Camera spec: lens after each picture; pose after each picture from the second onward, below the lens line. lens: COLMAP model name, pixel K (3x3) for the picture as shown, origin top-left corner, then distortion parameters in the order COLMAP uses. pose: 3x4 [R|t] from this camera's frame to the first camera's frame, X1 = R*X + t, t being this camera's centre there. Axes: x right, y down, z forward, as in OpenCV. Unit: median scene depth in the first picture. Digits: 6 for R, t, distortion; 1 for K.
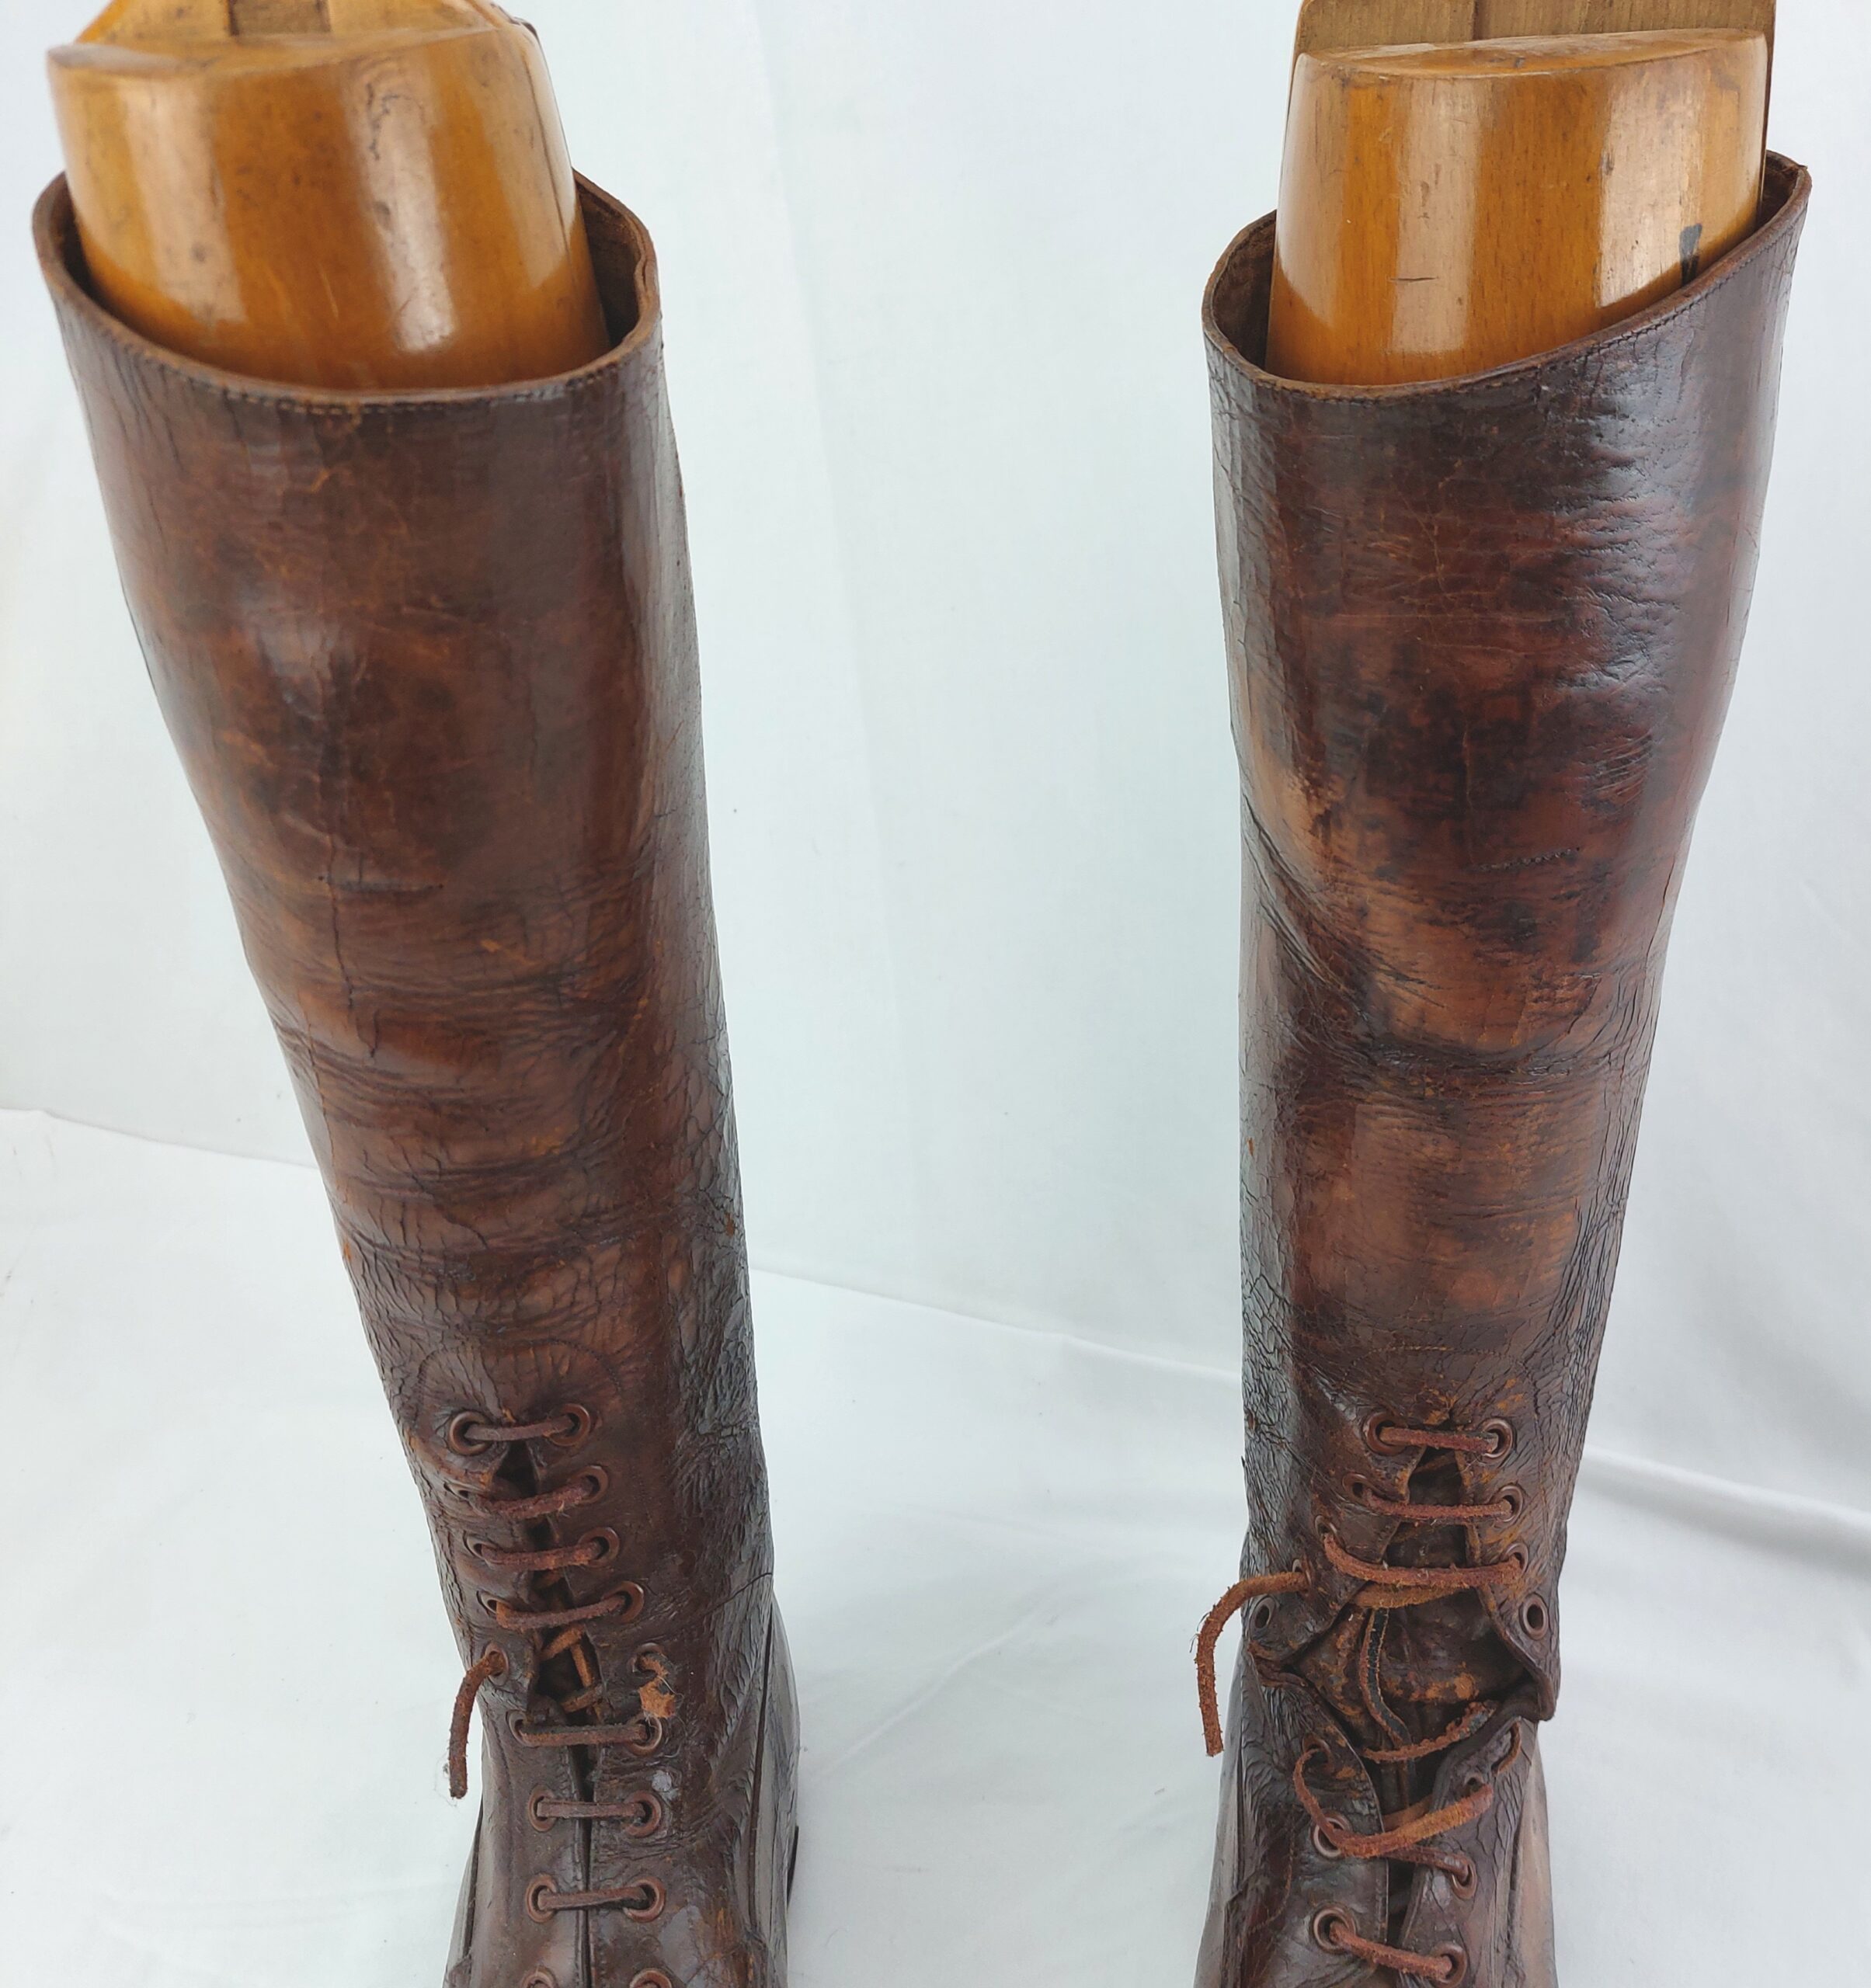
lens RADIAL K [[1834.9, 0, 974.1], [0, 1834.9, 969.9], [0, 0, 1]] dist [0.009696, 0.000000]
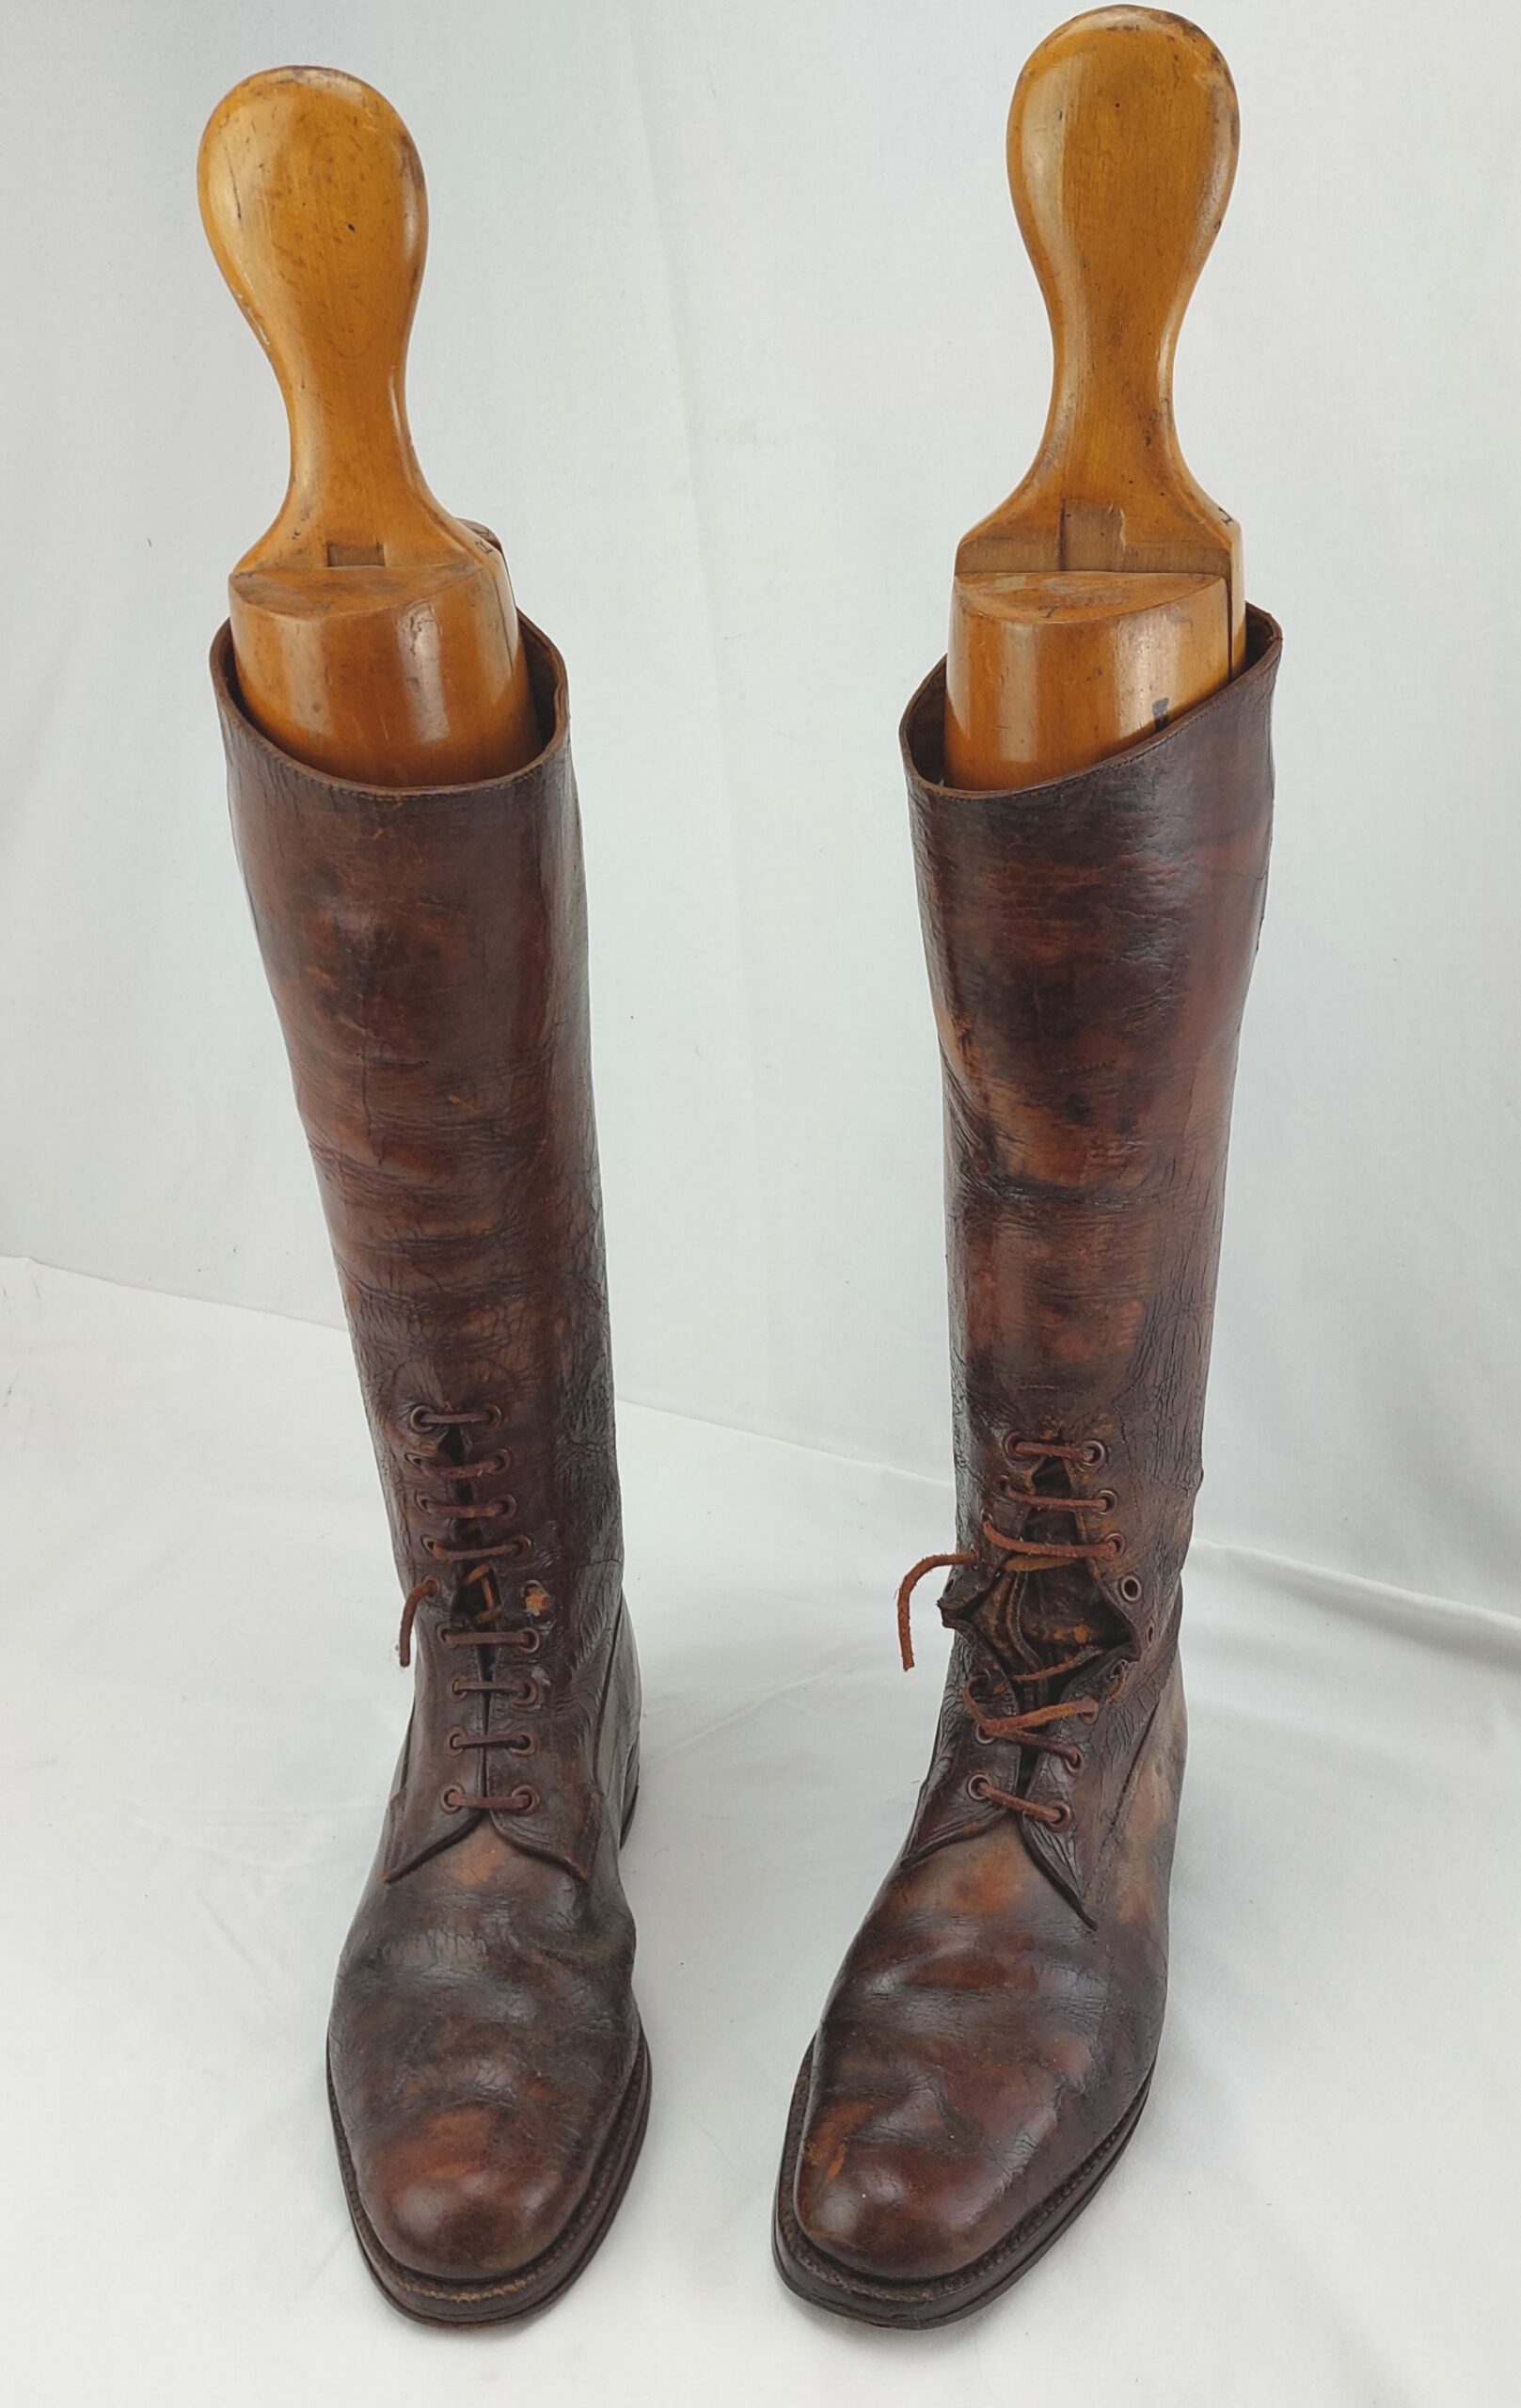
lens RADIAL K [[2231.5, 0, 773.9], [0, 2231.5, 1223.9], [0, 0, 1]] dist [0.051438, -0.050320]
pose [[0.995991, 0.038189, -0.080887, 0.157533], [-0.037619, 0.999255, 0.008568, 0.058487], [0.081154, -0.005490, 0.996686, -0.810964]]
